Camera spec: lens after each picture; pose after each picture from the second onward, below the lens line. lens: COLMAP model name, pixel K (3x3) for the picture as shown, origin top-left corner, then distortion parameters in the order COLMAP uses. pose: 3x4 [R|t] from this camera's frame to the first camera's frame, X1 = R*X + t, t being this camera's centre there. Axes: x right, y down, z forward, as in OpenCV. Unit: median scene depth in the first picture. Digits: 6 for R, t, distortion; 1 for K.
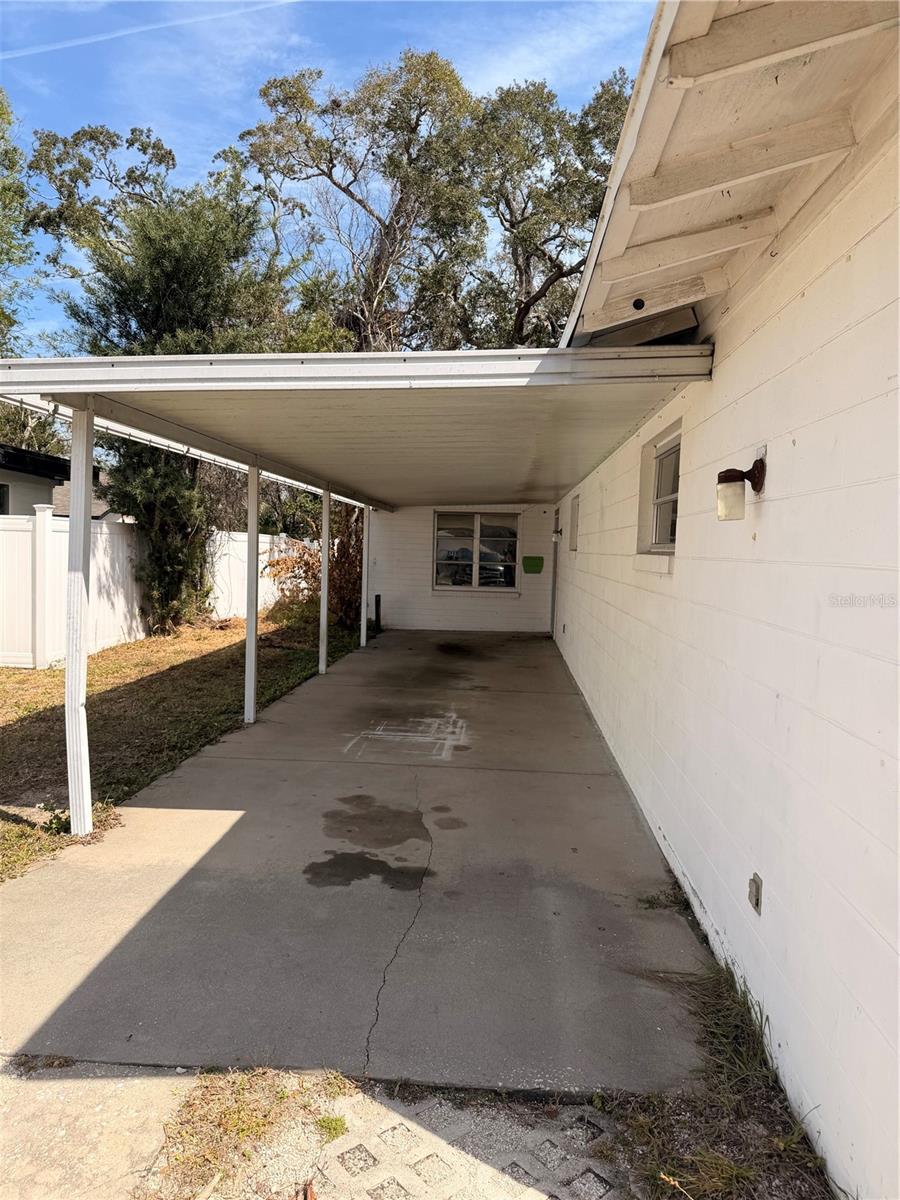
lens RADIAL K [[827.6, 0, 453.0], [0, 827.6, 606.7], [0, 0, 1]] dist [0.053345, -0.095567]
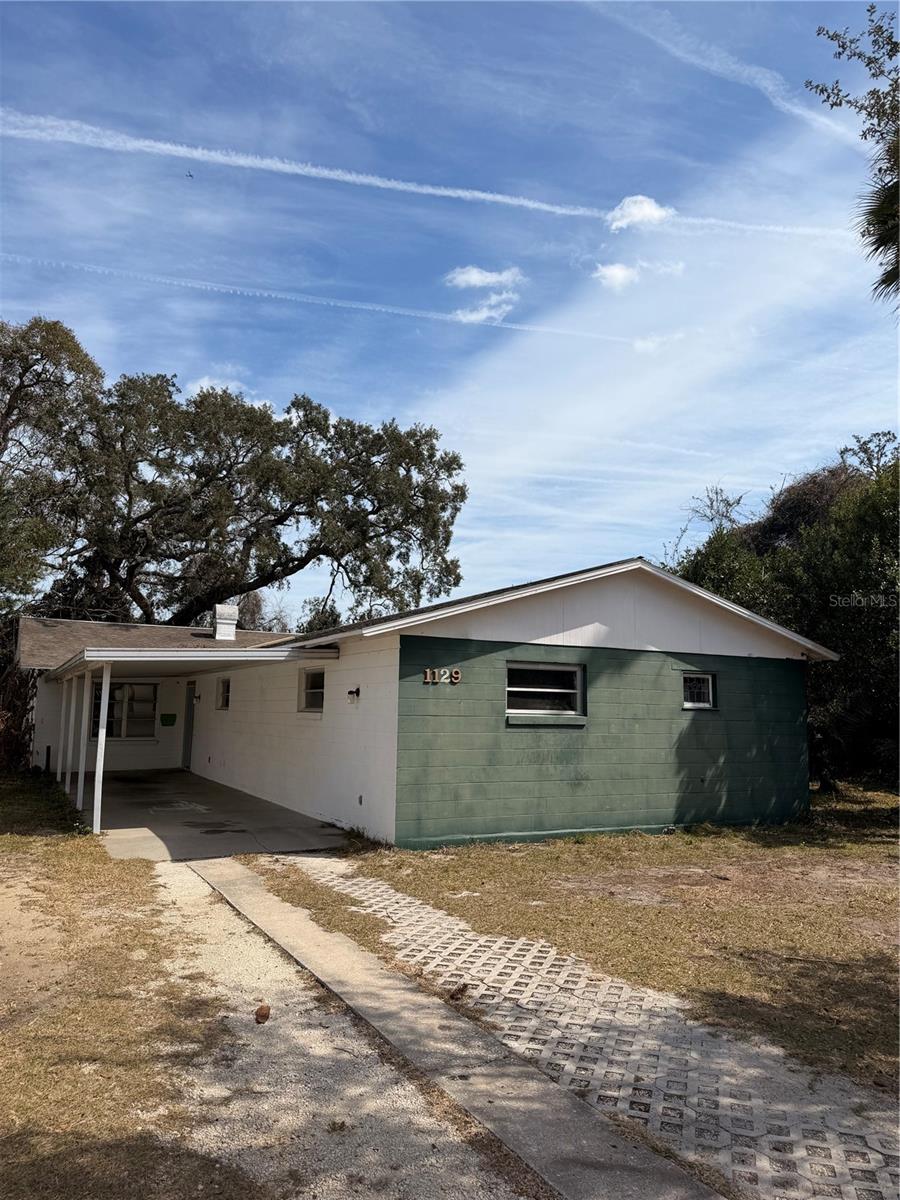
lens RADIAL K [[827.6, 0, 453.0], [0, 827.6, 606.7], [0, 0, 1]] dist [0.053345, -0.095567]
pose [[0.848809, 0.045794, 0.526712, -0.393818], [0.051220, 0.984433, -0.168131, 0.036797], [-0.526212, 0.169689, 0.833250, -0.759410]]
